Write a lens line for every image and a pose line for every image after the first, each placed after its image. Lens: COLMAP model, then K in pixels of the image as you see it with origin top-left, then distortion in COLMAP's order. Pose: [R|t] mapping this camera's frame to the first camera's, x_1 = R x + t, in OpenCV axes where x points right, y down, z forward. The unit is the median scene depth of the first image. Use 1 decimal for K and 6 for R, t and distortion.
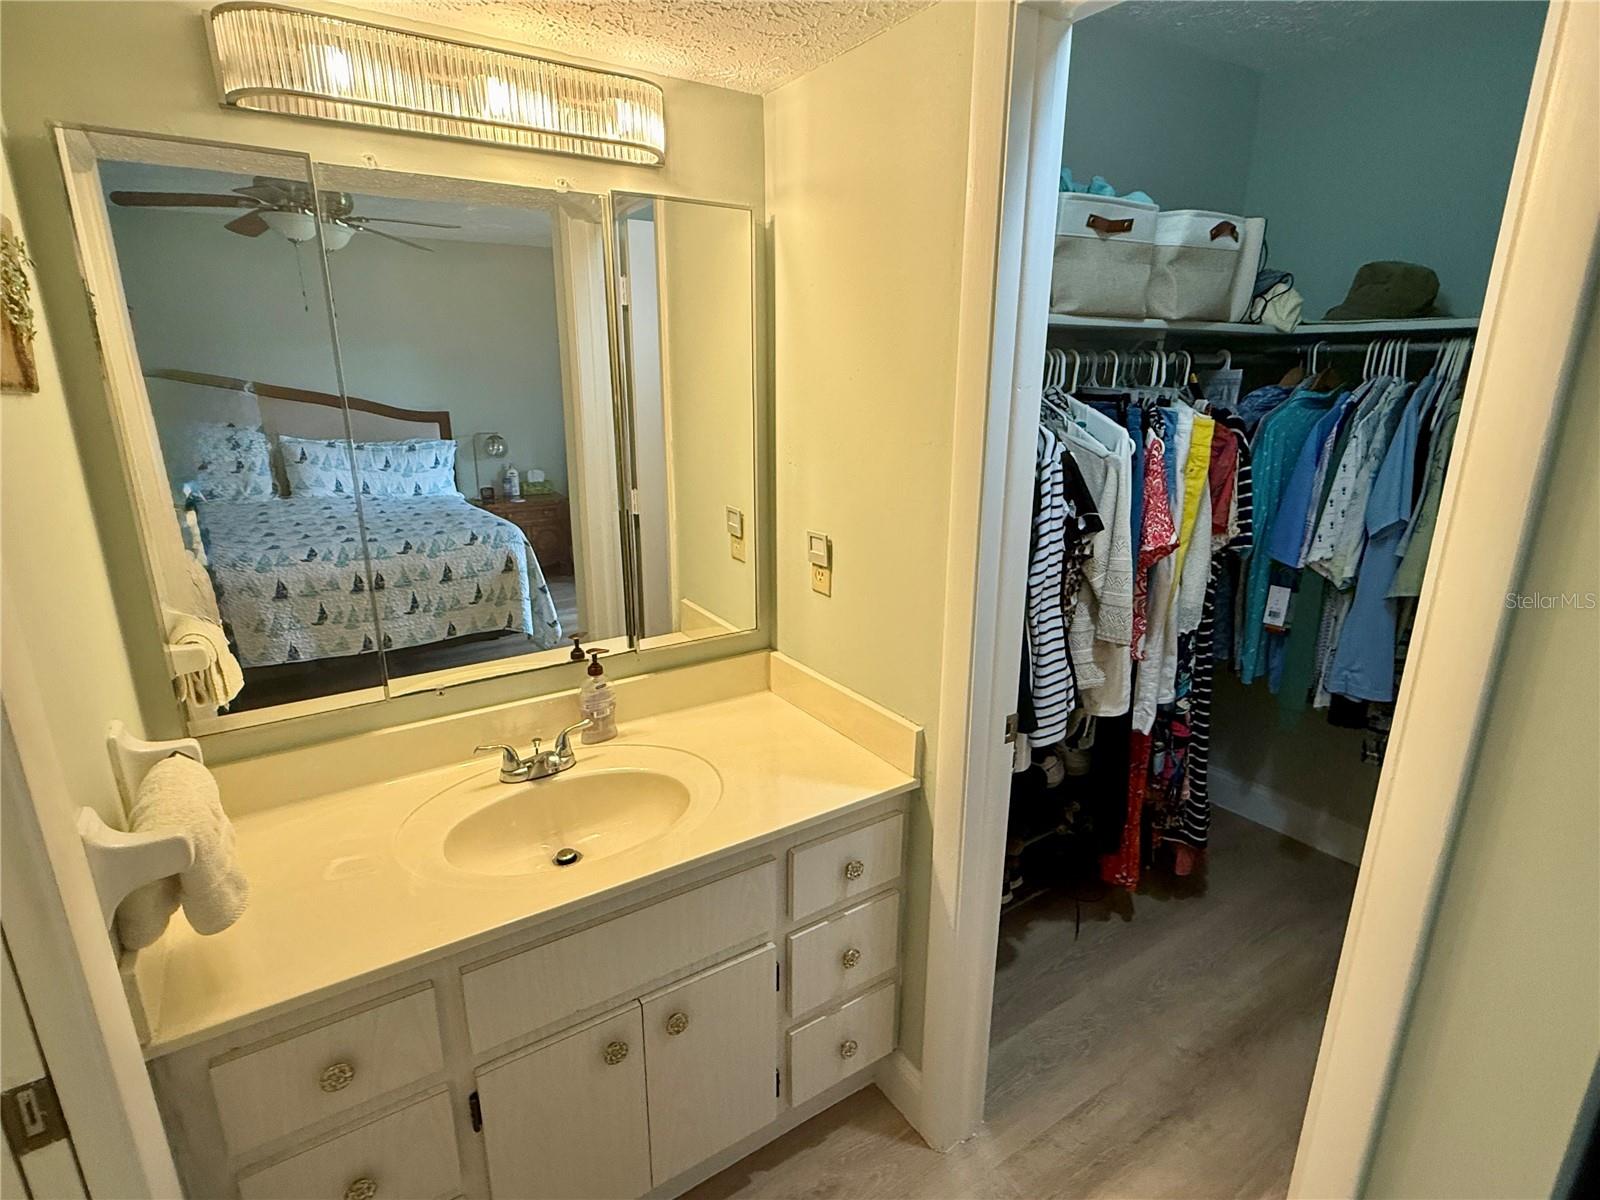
lens RADIAL K [[808.8, 0, 802.0], [0, 808.8, 601.9], [0, 0, 1]] dist [0.000285, -0.000105]
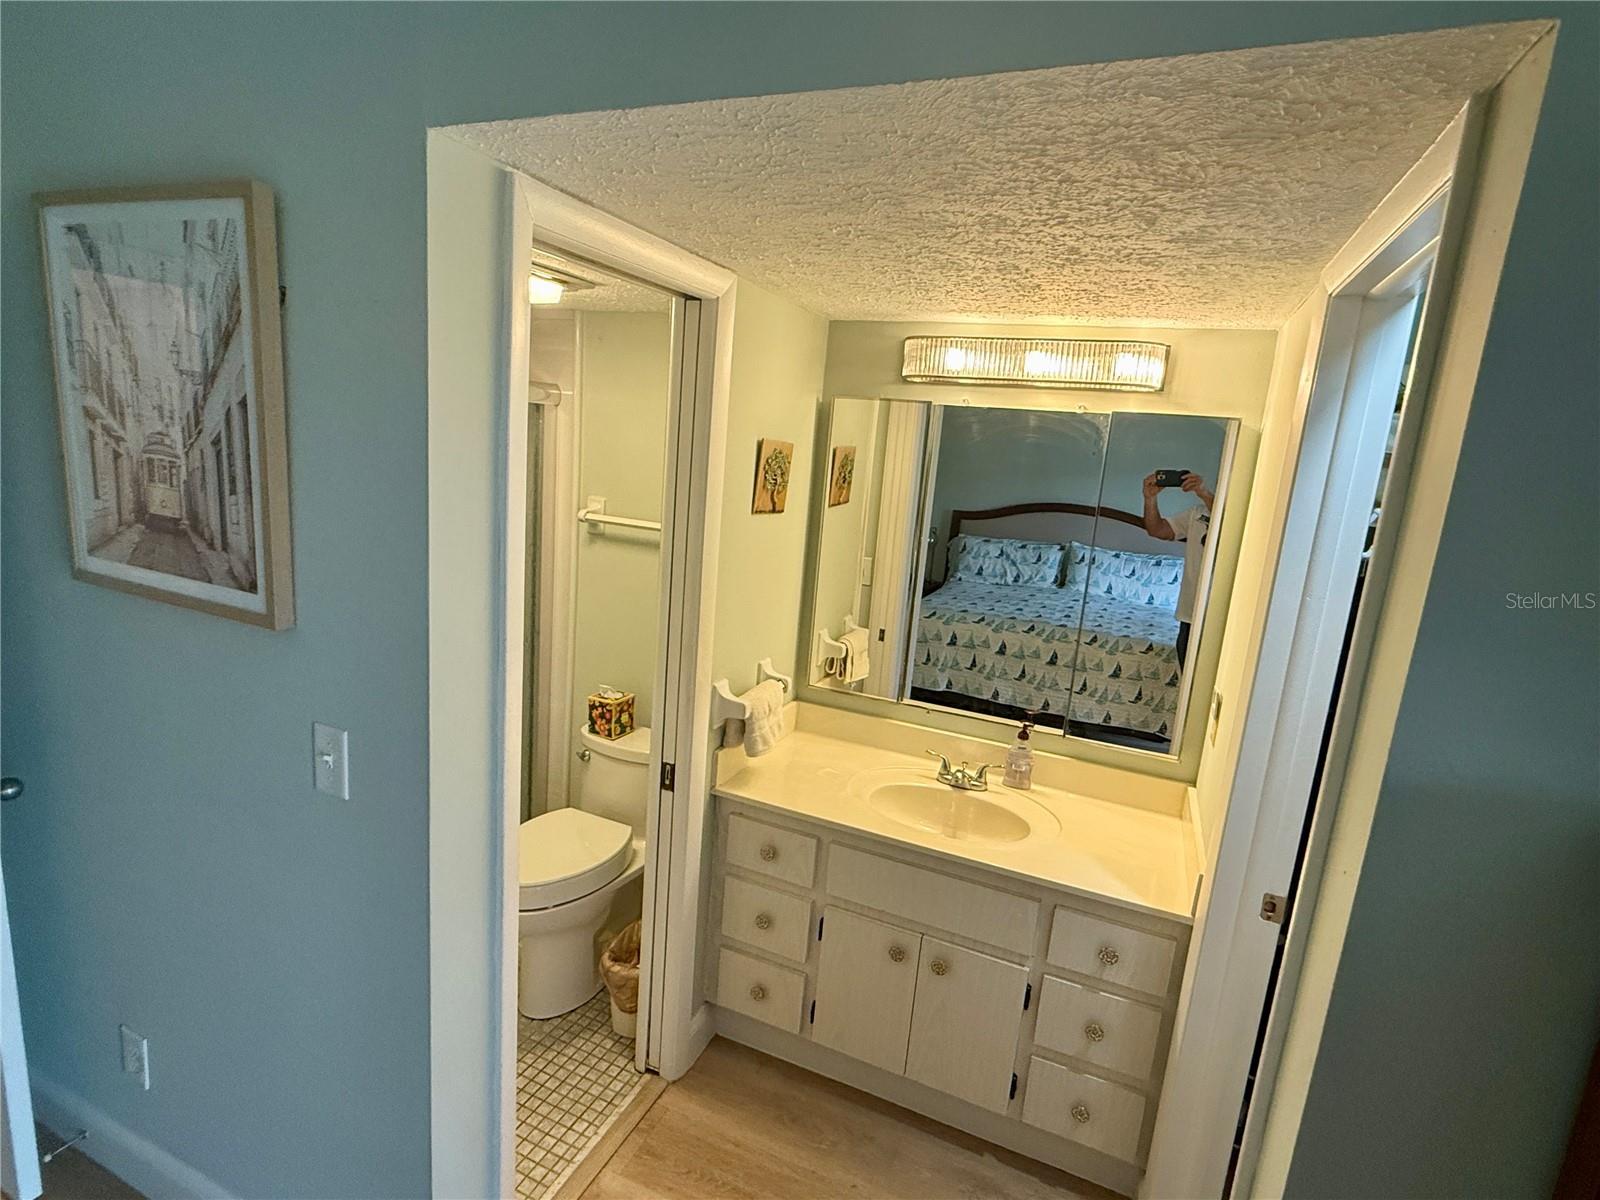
lens RADIAL K [[808.8, 0, 805.1], [0, 808.8, 607.4], [0, 0, 1]] dist [0.000285, -0.000105]
pose [[0.555187, 0.208506, -0.805166, 0.593016], [-0.308951, 0.950502, 0.033111, -0.053735], [0.772216, 0.230374, 0.592124, -0.157449]]
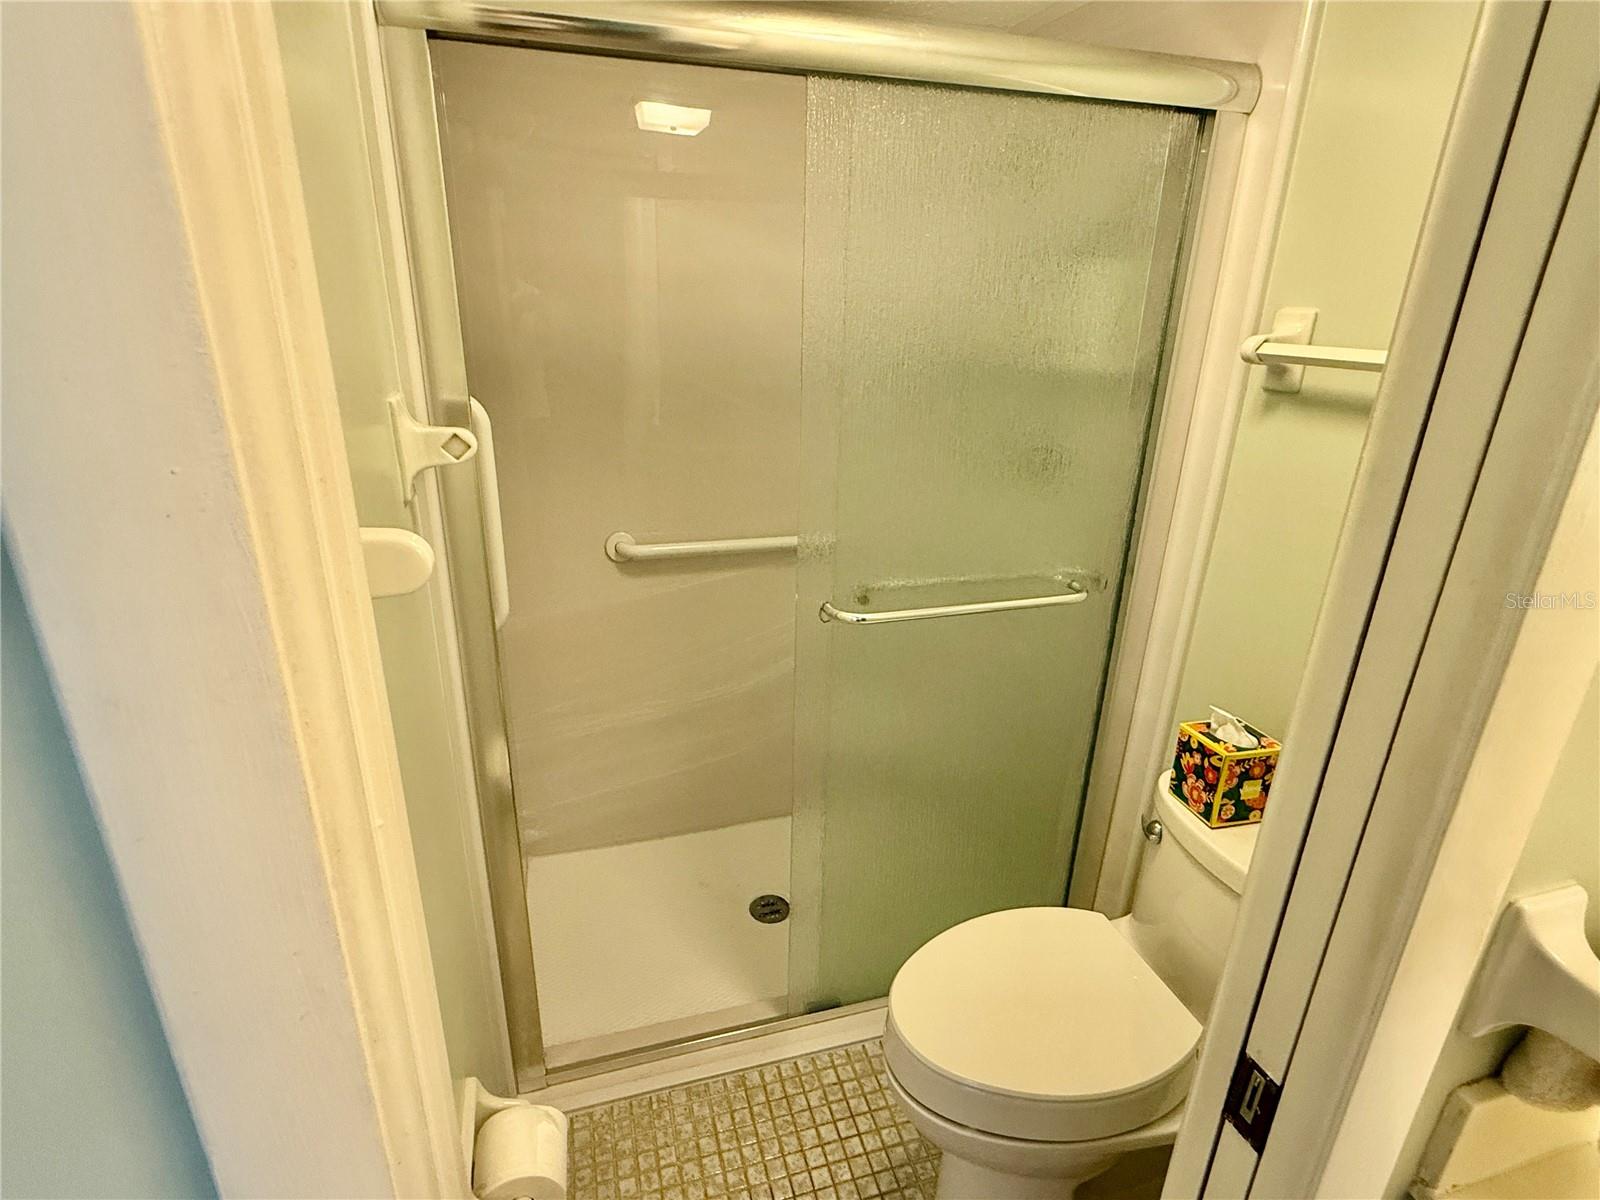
lens RADIAL K [[808.8, 0, 788.3], [0, 808.8, 607.9], [0, 0, 1]] dist [0.000285, -0.000105]
pose [[-0.289911, 0.336066, -0.896109, -0.093840], [-0.278689, 0.866100, 0.414974, -0.019515], [0.915579, 0.370041, -0.157434, 0.218892]]
